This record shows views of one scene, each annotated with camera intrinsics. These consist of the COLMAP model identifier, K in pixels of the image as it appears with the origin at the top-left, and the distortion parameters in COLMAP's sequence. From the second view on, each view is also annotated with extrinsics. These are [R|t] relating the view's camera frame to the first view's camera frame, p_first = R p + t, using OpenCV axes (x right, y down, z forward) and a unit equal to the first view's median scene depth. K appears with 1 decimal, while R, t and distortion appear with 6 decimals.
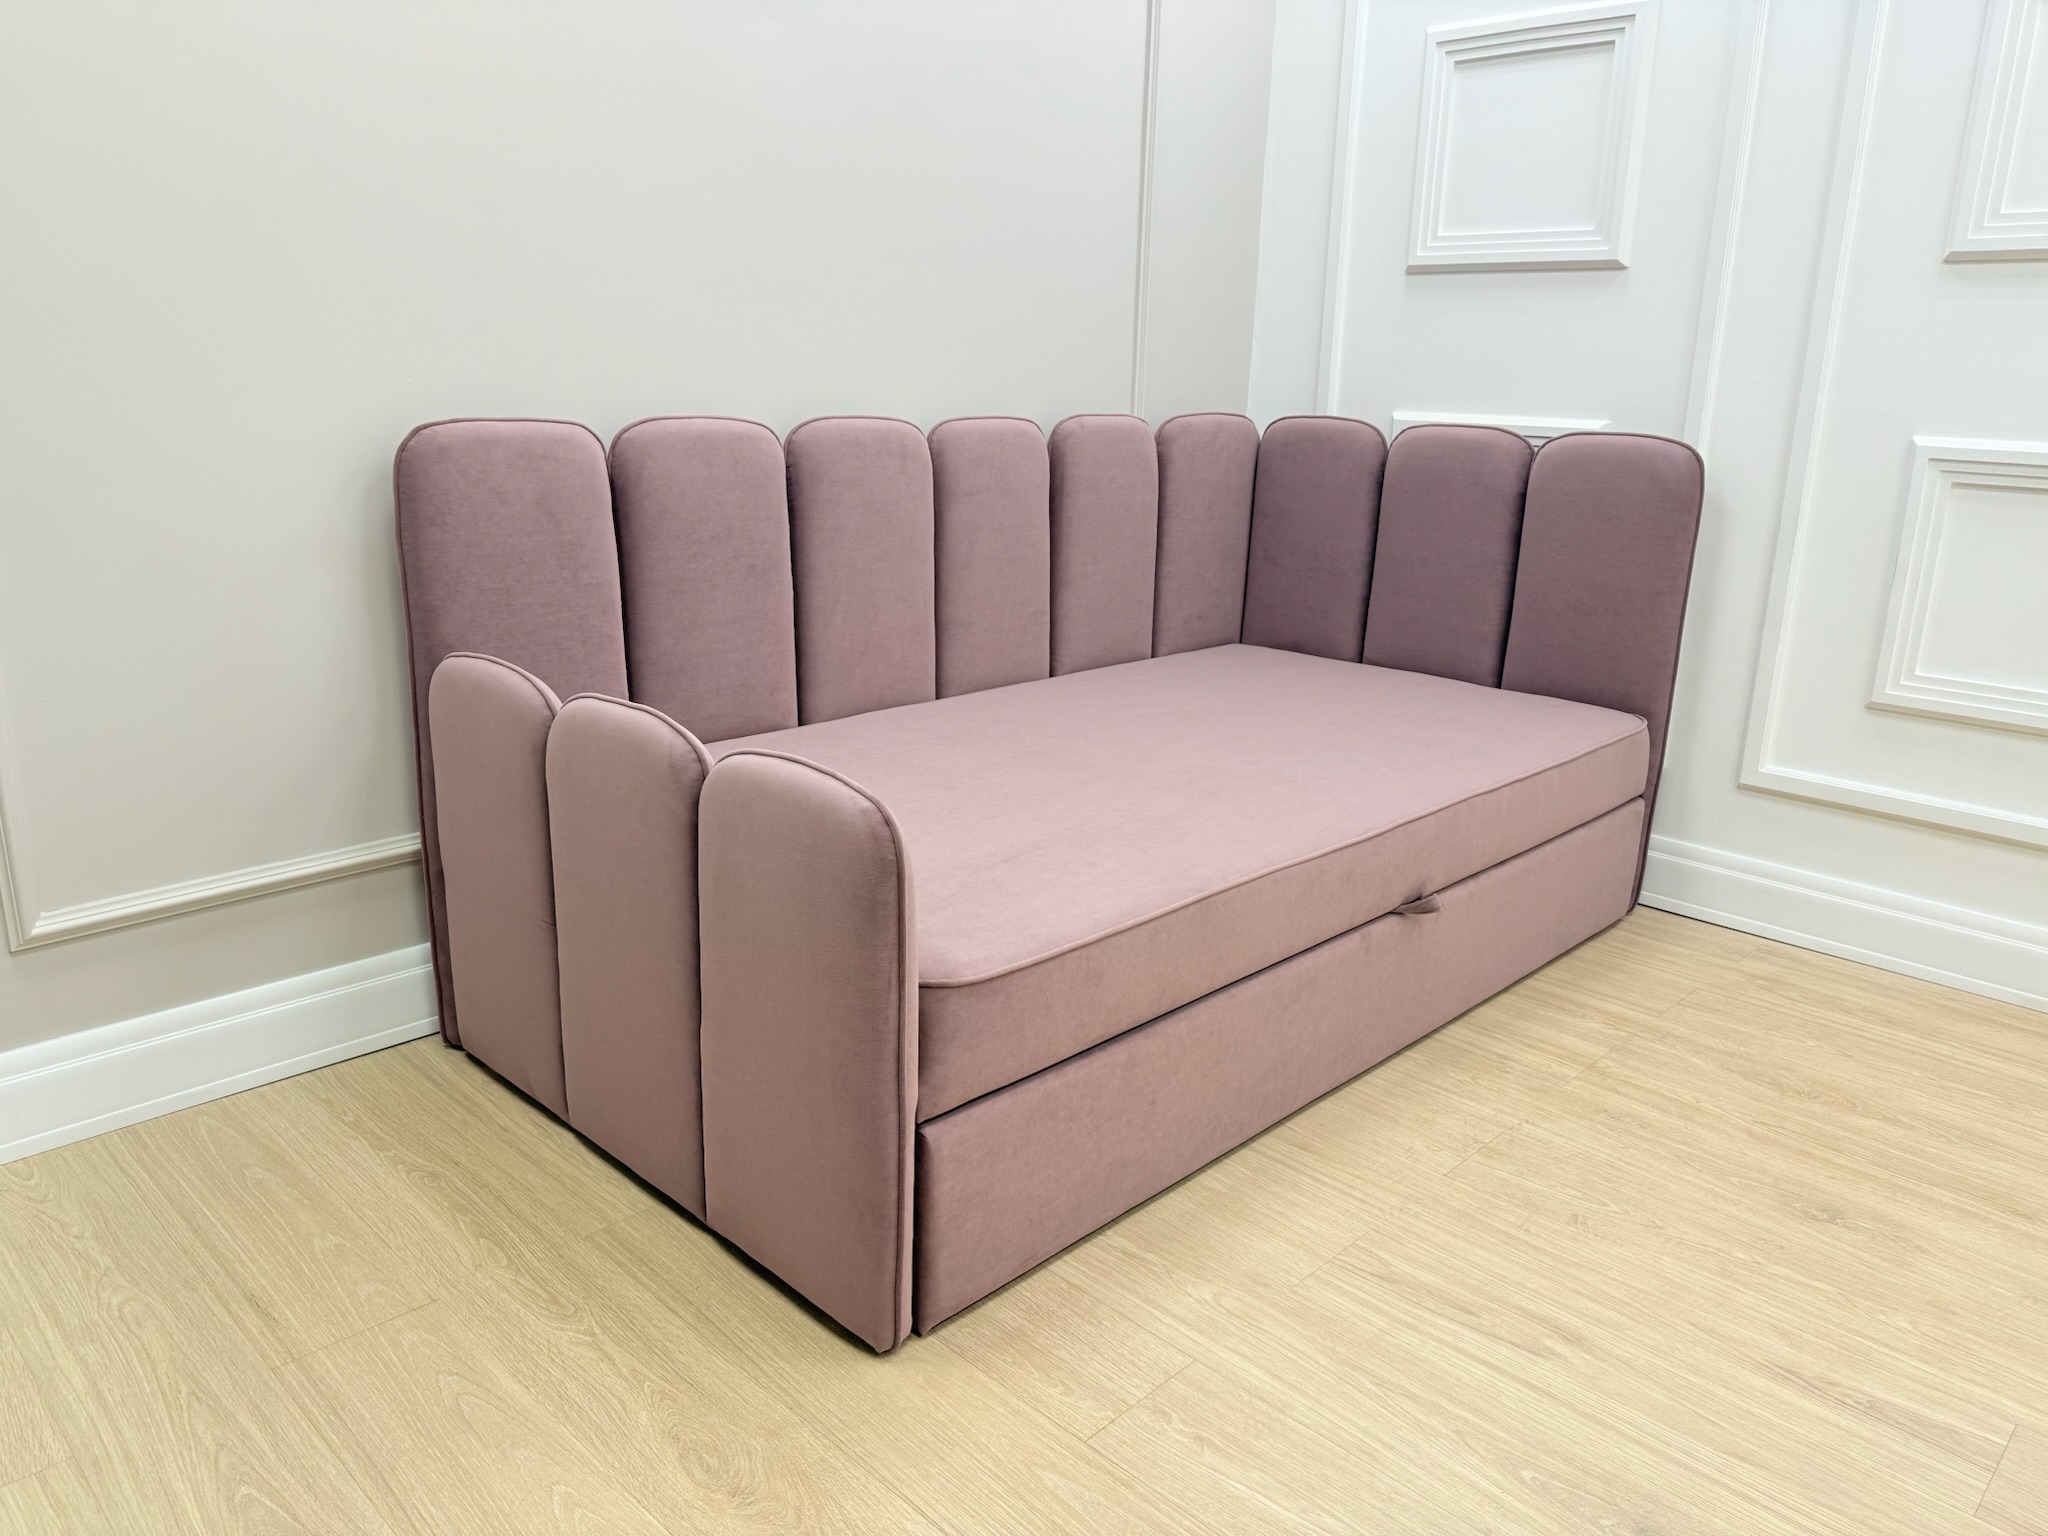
lens RADIAL K [[1433.3, 0, 1008.7], [0, 1433.3, 770.2], [0, 0, 1]] dist [0.027870, -0.035230]
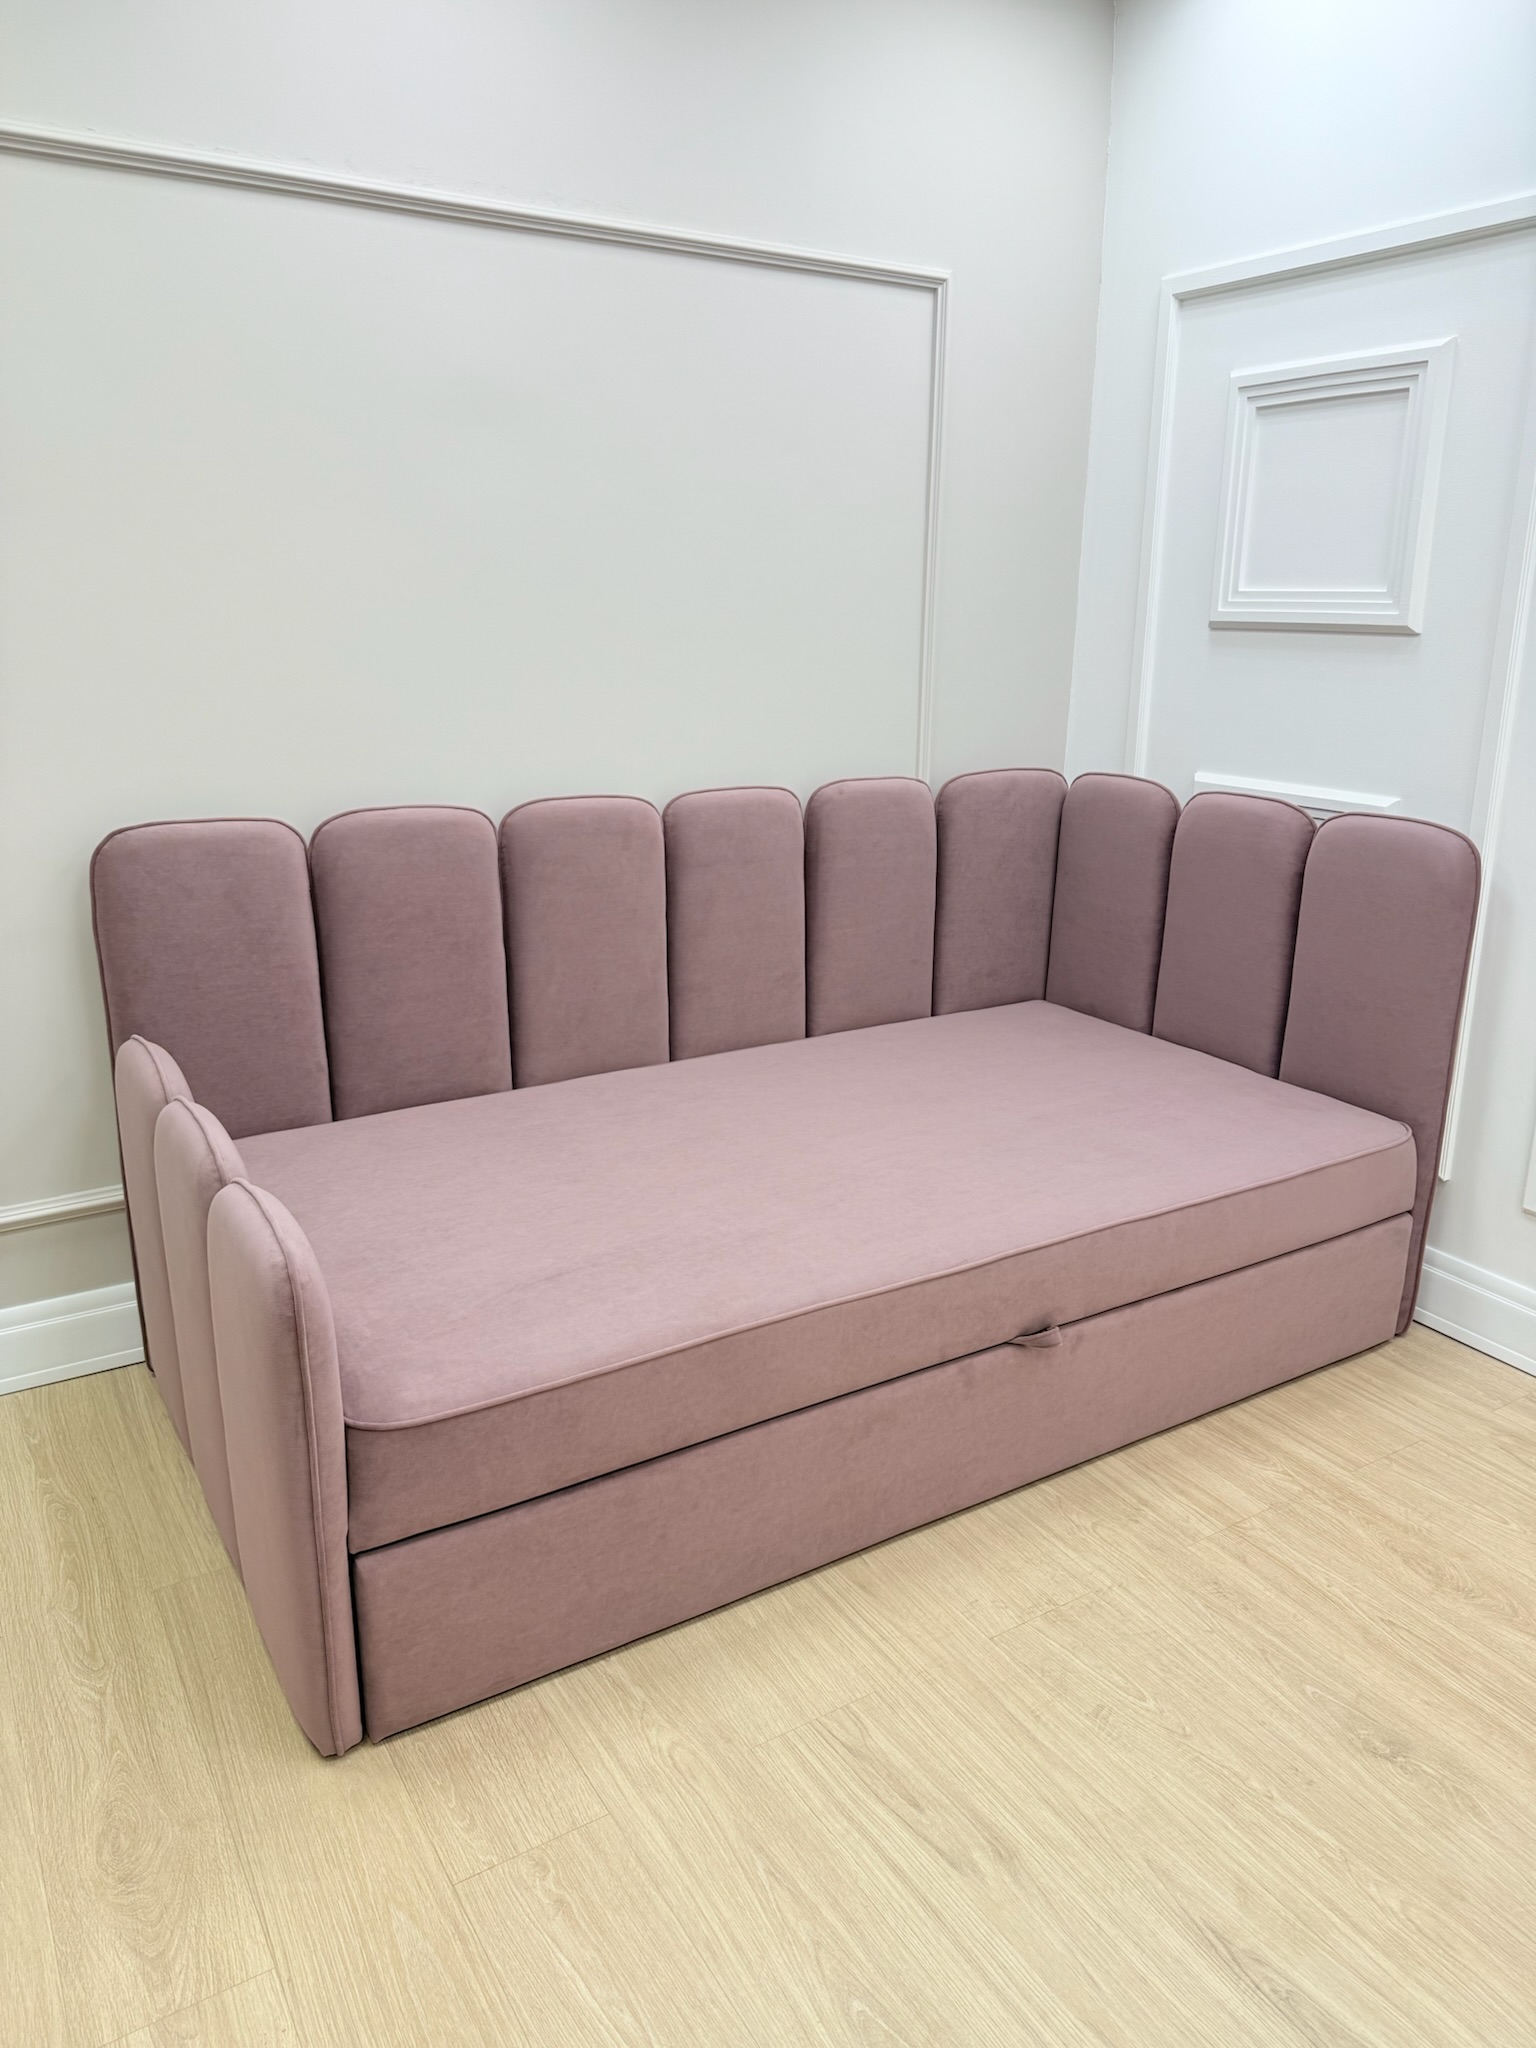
lens RADIAL K [[1433.3, 0, 768.8], [0, 1433.3, 1021.0], [0, 0, 1]] dist [0.027870, -0.035230]
pose [[0.972898, 0.051804, -0.225356, 0.316651], [-0.050704, 0.998657, 0.010672, -0.119441], [0.225606, 0.001043, 0.974218, 0.024286]]
